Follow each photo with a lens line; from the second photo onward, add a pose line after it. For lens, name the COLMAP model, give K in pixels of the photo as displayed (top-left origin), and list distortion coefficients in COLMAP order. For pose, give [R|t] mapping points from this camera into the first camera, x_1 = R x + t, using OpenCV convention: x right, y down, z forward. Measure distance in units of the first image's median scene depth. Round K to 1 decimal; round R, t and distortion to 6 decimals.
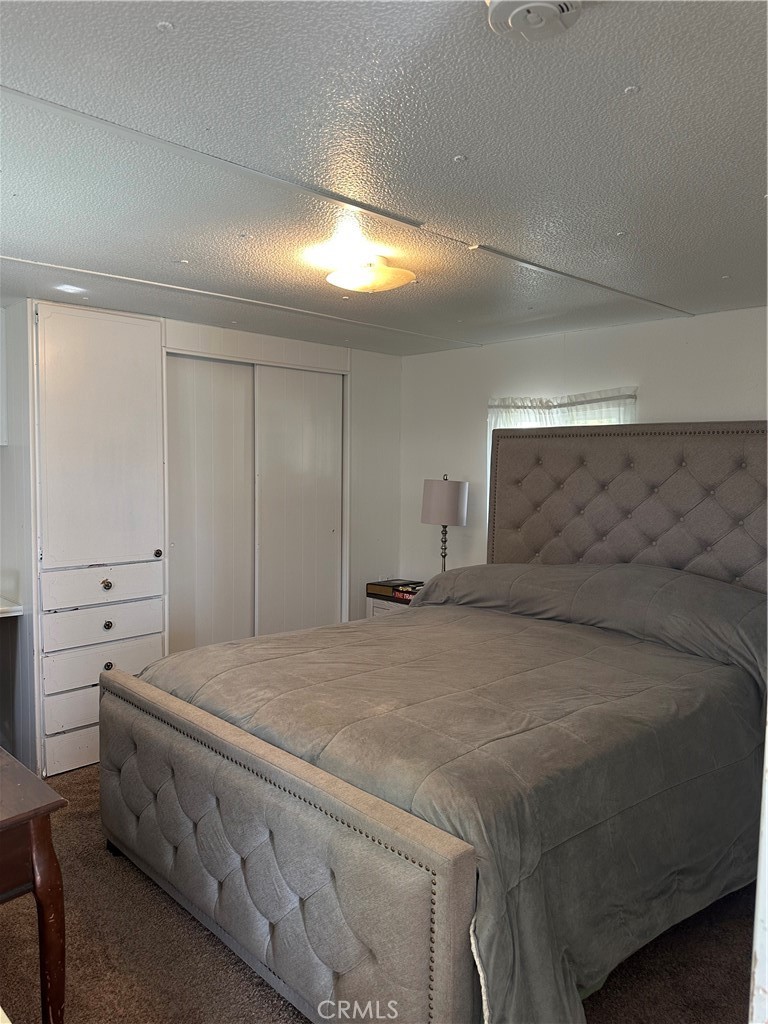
lens RADIAL K [[724.2, 0, 394.3], [0, 724.2, 507.1], [0, 0, 1]] dist [0.057708, -0.064677]
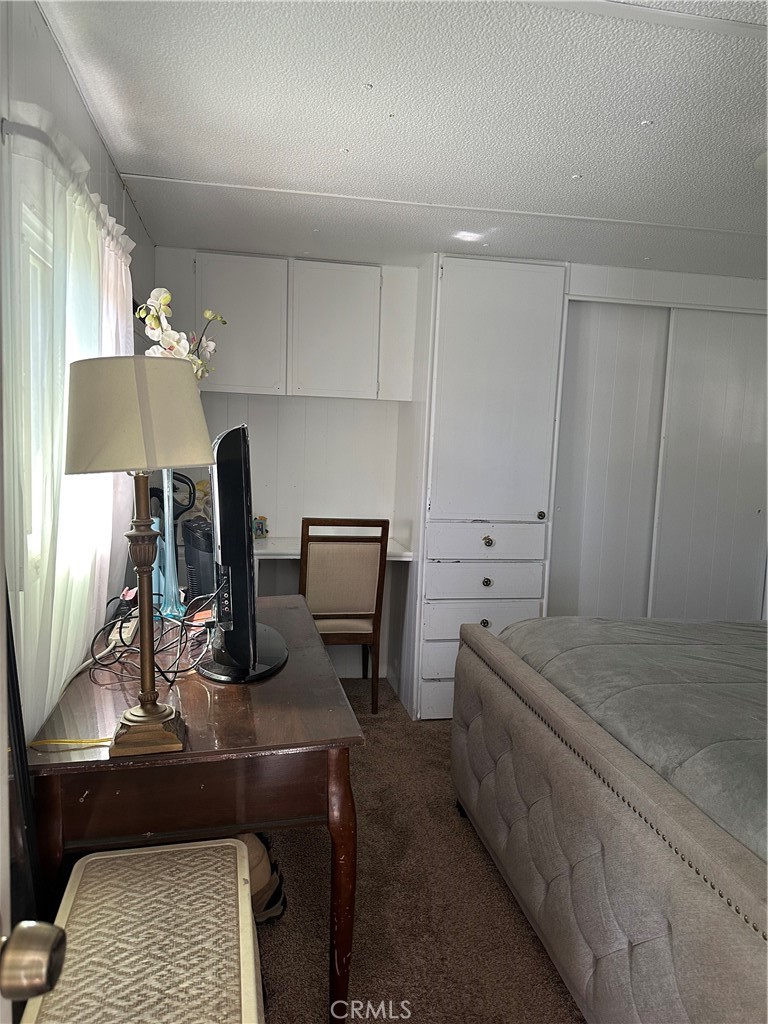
lens RADIAL K [[724.2, 0, 394.3], [0, 724.2, 507.1], [0, 0, 1]] dist [0.057708, -0.064677]
pose [[0.830359, 0.075689, -0.552064, 0.047407], [-0.068612, 0.997081, 0.033503, 0.047327], [0.552988, 0.010058, 0.833128, 0.155081]]
